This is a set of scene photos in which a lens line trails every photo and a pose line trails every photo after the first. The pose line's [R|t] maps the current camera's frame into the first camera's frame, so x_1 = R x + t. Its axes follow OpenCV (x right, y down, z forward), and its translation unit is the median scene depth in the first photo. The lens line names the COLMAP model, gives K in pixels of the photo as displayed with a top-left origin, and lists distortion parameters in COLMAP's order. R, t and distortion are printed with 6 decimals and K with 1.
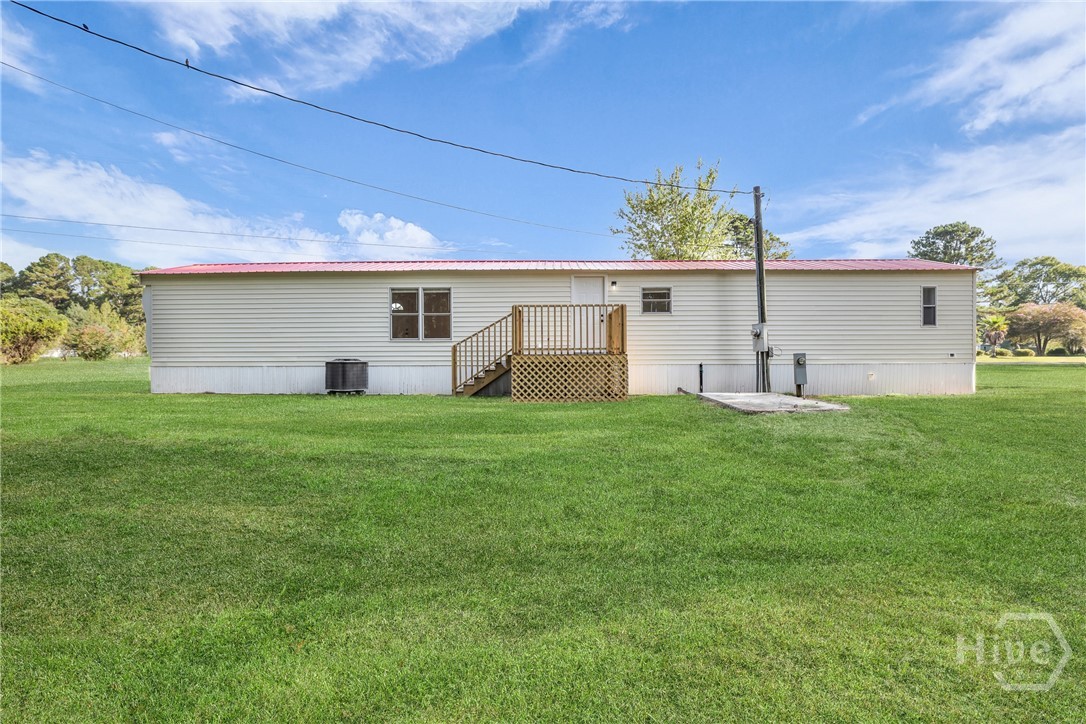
lens RADIAL K [[501.0, 0, 549.0], [0, 501.0, 362.9], [0, 0, 1]] dist [-0.020513, 0.000129]
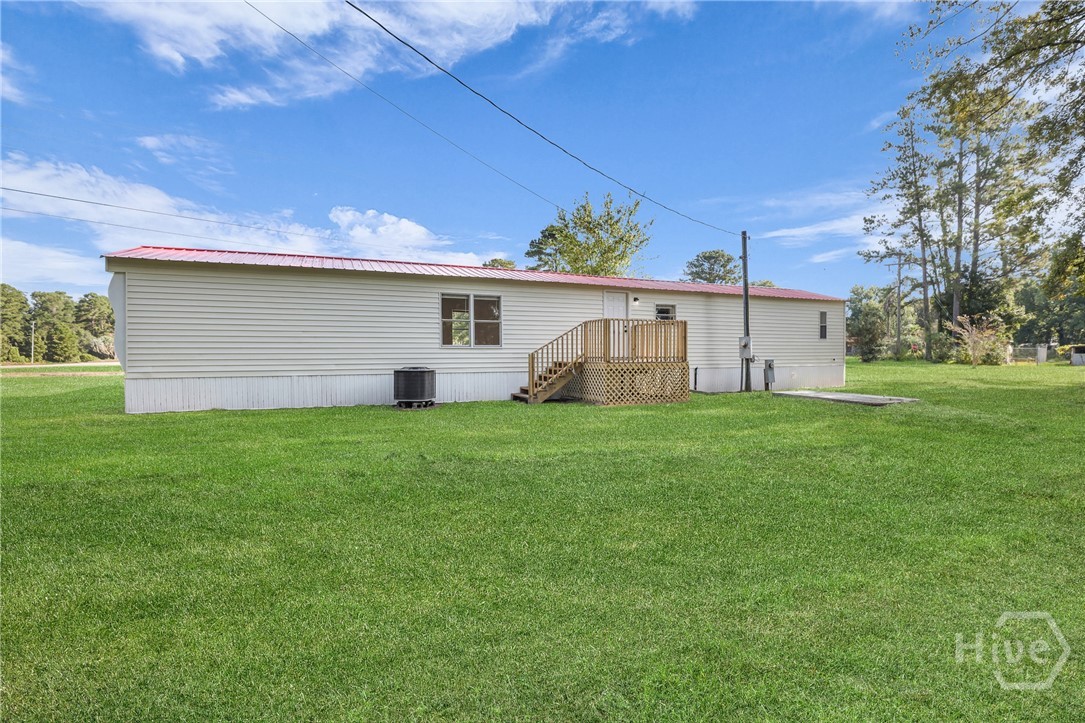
lens RADIAL K [[500.6, 0, 548.5], [0, 500.6, 362.4], [0, 0, 1]] dist [-0.020513, 0.000129]
pose [[0.912737, -0.006161, 0.408502, -0.525389], [0.004732, 0.999979, 0.004509, -0.018497], [-0.408521, -0.002183, 0.912746, 0.028779]]
